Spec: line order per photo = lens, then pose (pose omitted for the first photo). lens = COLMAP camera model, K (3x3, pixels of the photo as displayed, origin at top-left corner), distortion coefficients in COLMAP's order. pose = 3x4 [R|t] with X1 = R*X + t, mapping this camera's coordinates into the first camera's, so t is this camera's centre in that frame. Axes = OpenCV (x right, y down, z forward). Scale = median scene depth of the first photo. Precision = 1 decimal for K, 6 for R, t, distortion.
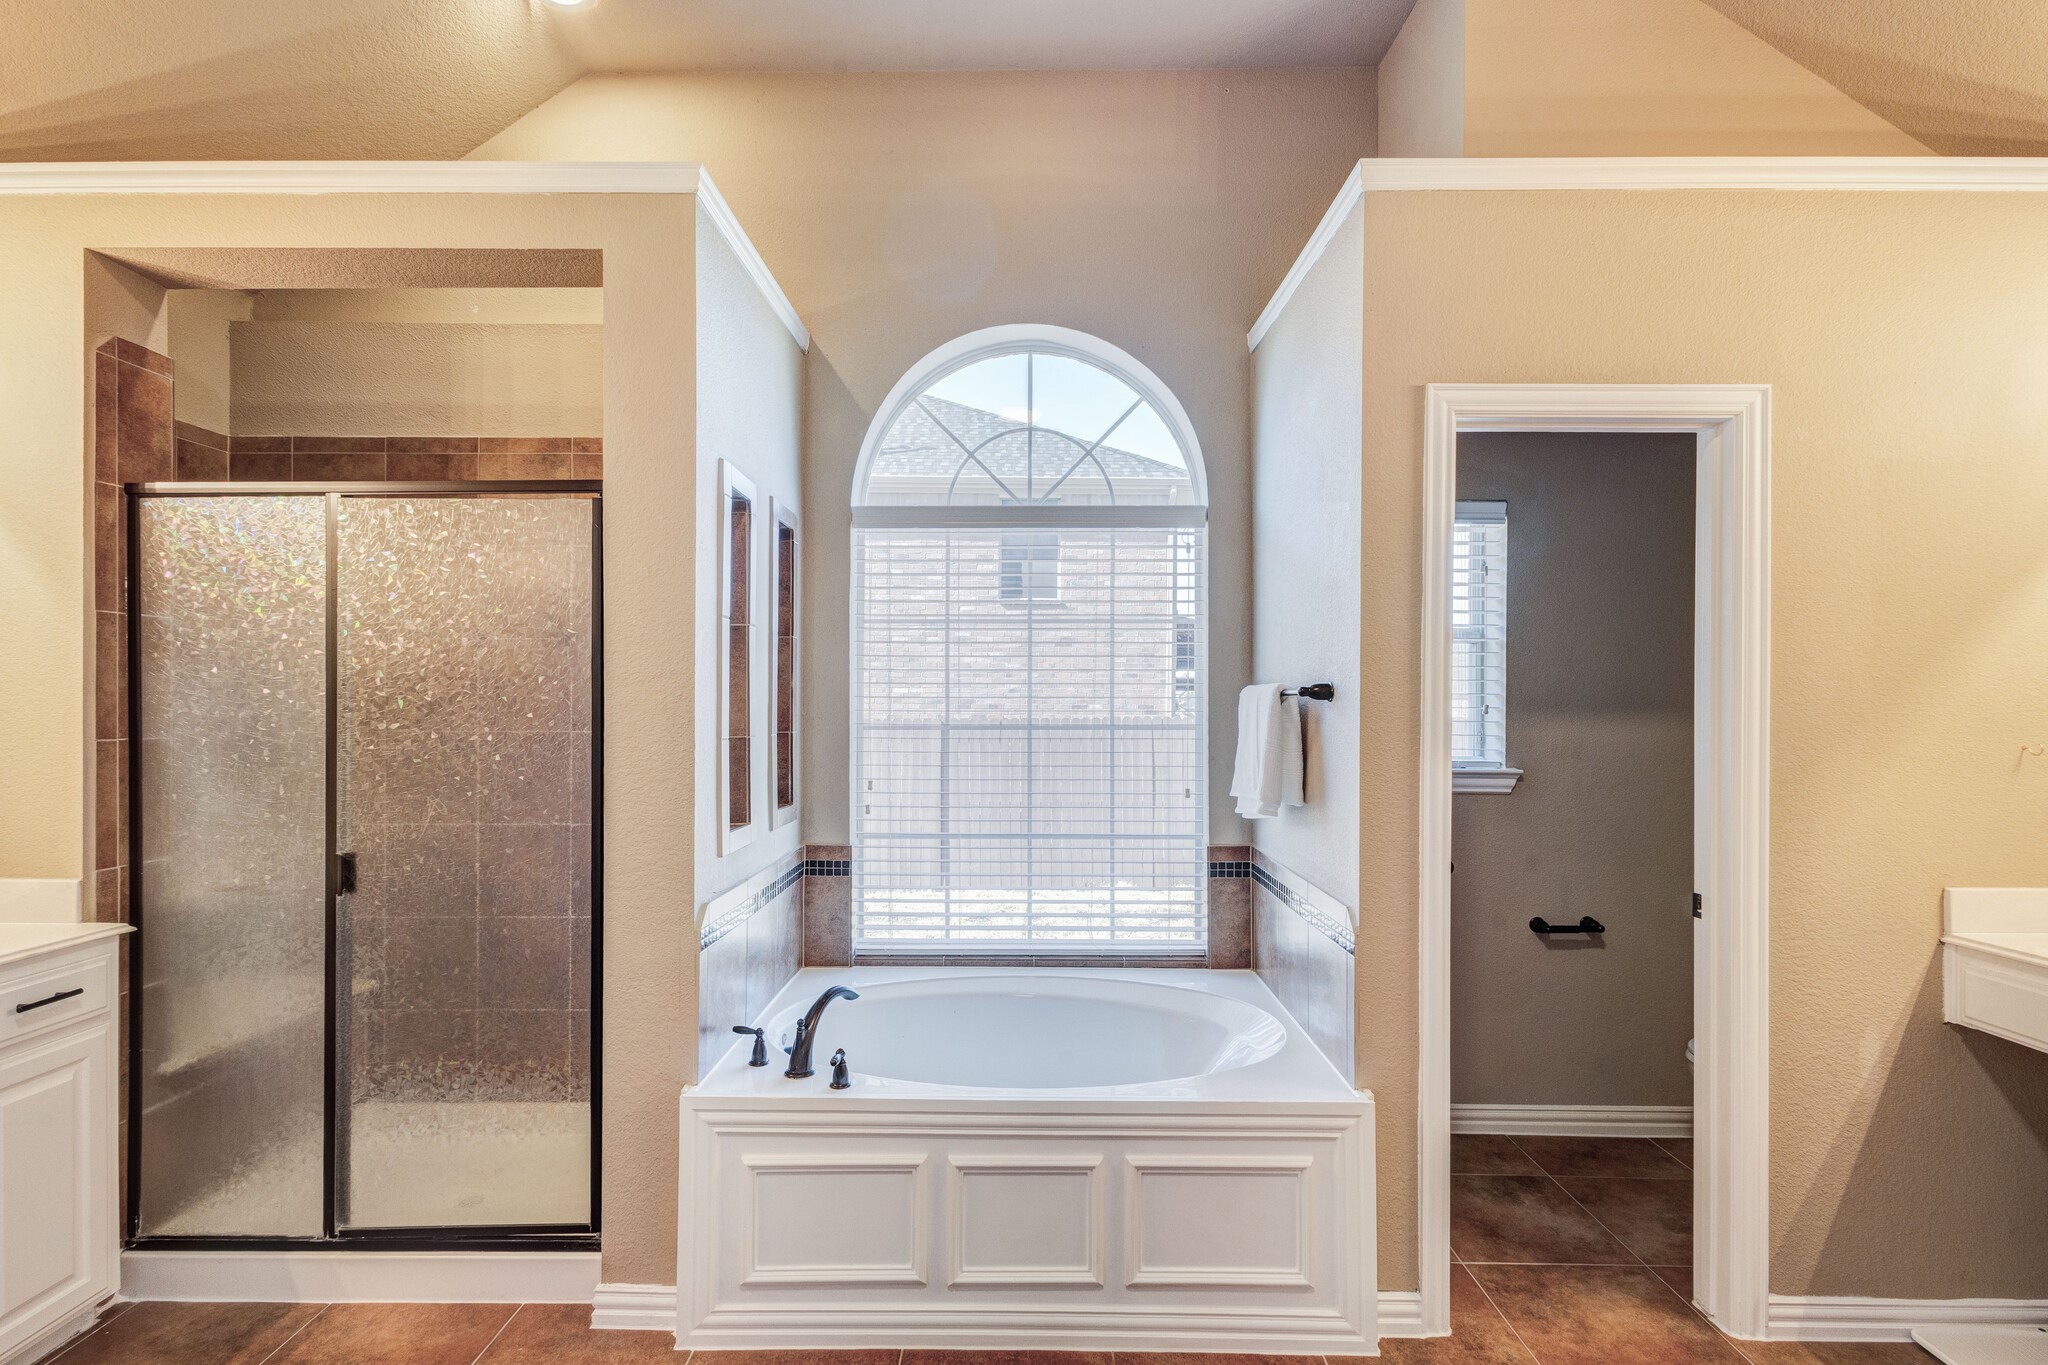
lens RADIAL K [[961.3, 0, 1024.0], [0, 961.3, 682.5], [0, 0, 1]] dist [0.010352, -0.000960]
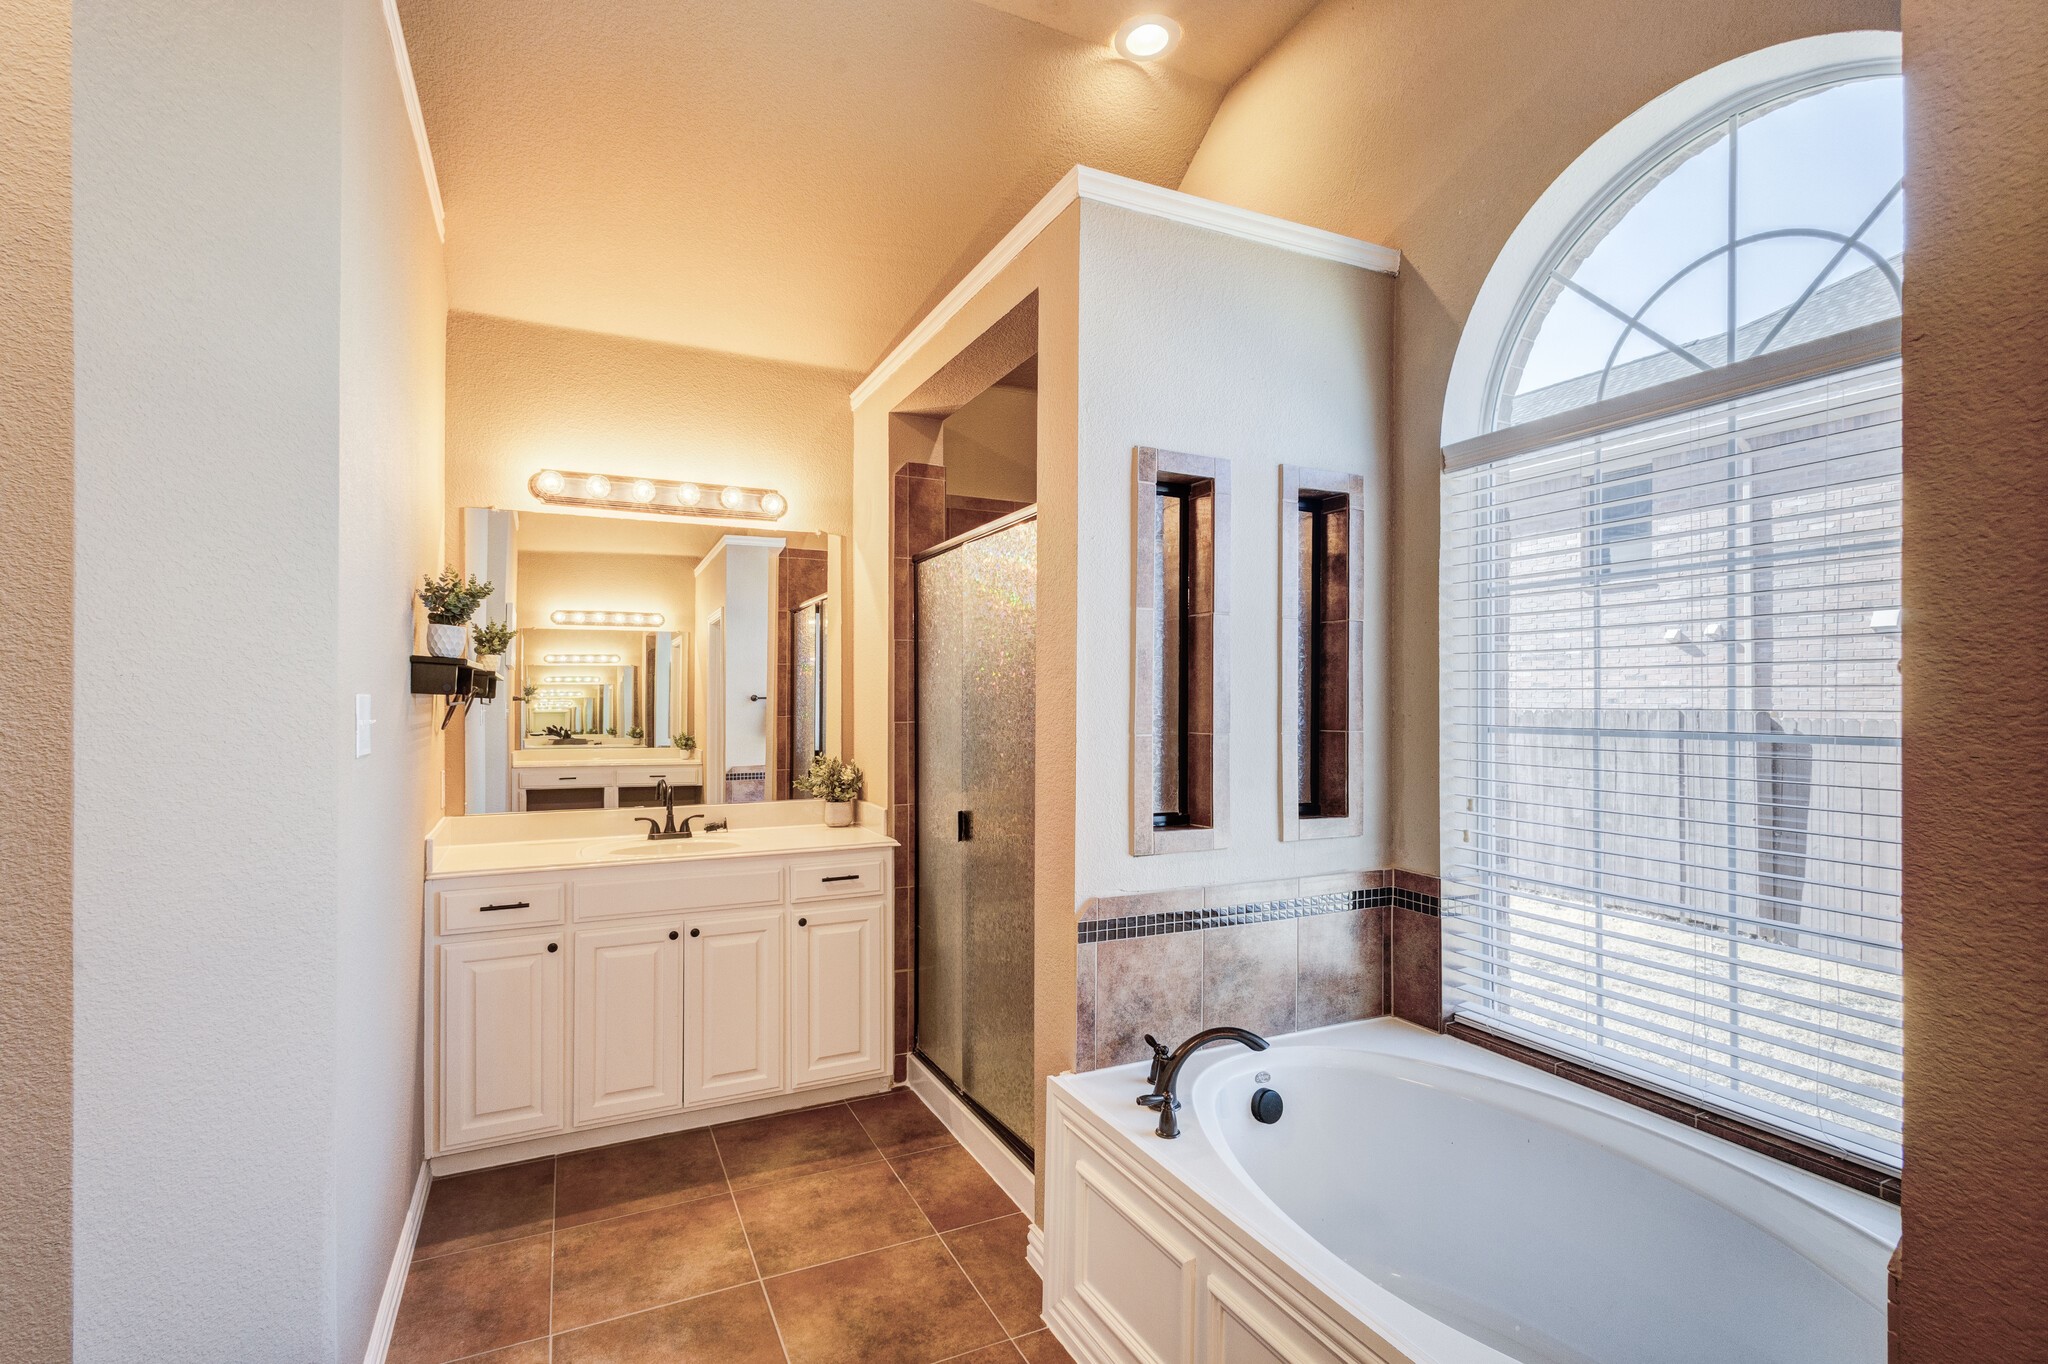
lens RADIAL K [[961.3, 0, 1024.0], [0, 961.3, 682.0], [0, 0, 1]] dist [0.010352, -0.000960]
pose [[0.441942, -0.016737, -0.896888, 0.380516], [0.020173, 0.999759, -0.008716, 0.008743], [0.896817, -0.014241, 0.442173, 0.350563]]
